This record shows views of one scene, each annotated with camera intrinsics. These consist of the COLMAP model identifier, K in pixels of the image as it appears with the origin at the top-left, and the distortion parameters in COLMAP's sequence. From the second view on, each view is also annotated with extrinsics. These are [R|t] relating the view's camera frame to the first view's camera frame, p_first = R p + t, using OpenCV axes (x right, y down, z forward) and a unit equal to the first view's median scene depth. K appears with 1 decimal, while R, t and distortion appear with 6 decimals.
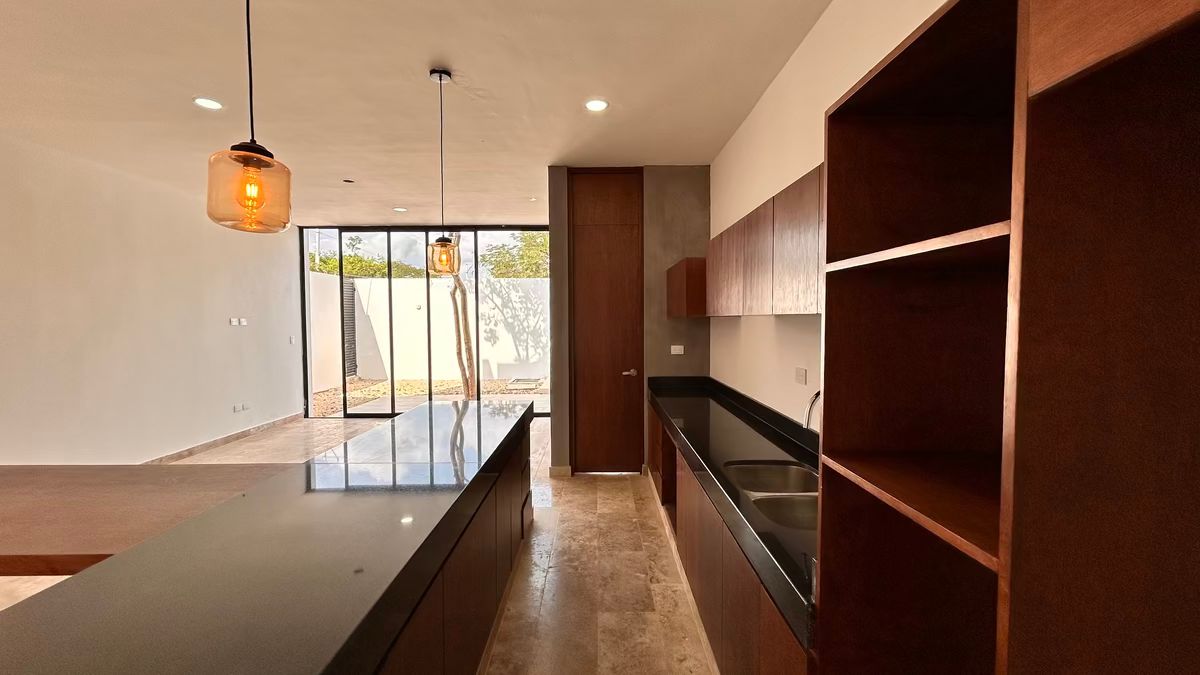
lens RADIAL K [[484.7, 0, 598.4], [0, 484.7, 336.5], [0, 0, 1]] dist [-0.008322, 0.008165]
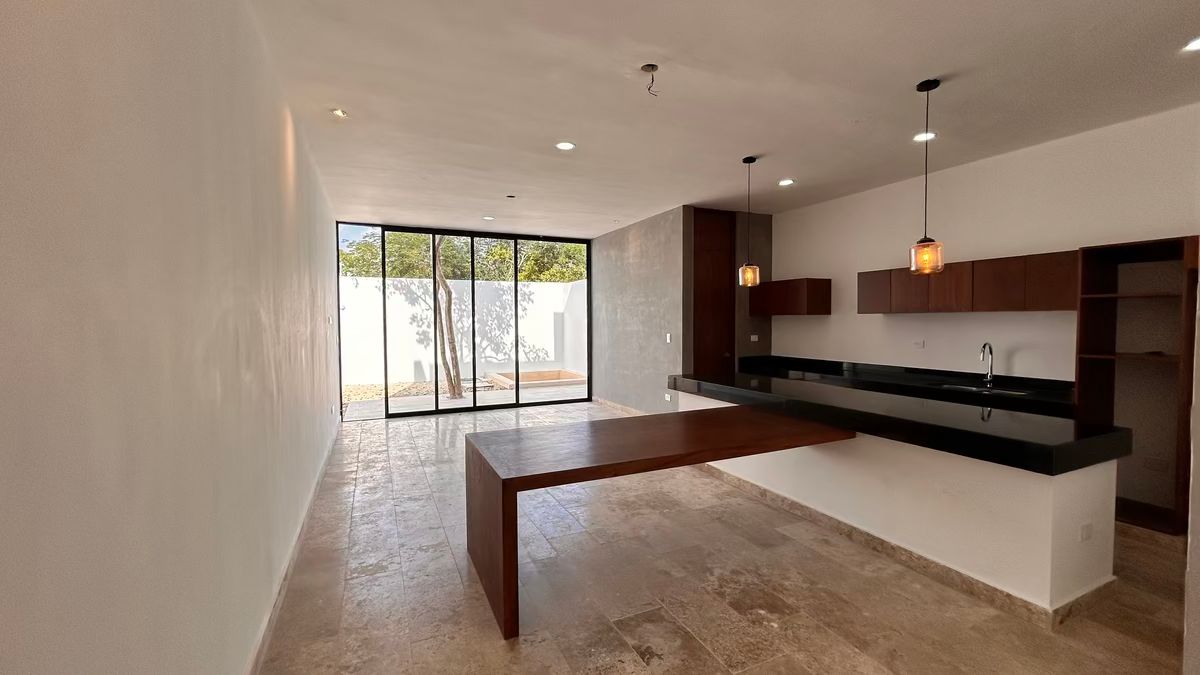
lens RADIAL K [[484.7, 0, 598.4], [0, 484.7, 336.5], [0, 0, 1]] dist [-0.008322, 0.008165]
pose [[0.892482, -0.019312, 0.450669, -0.590698], [0.022053, 0.999756, -0.000832, 0.008599], [-0.450543, 0.010681, 0.892691, -0.066506]]
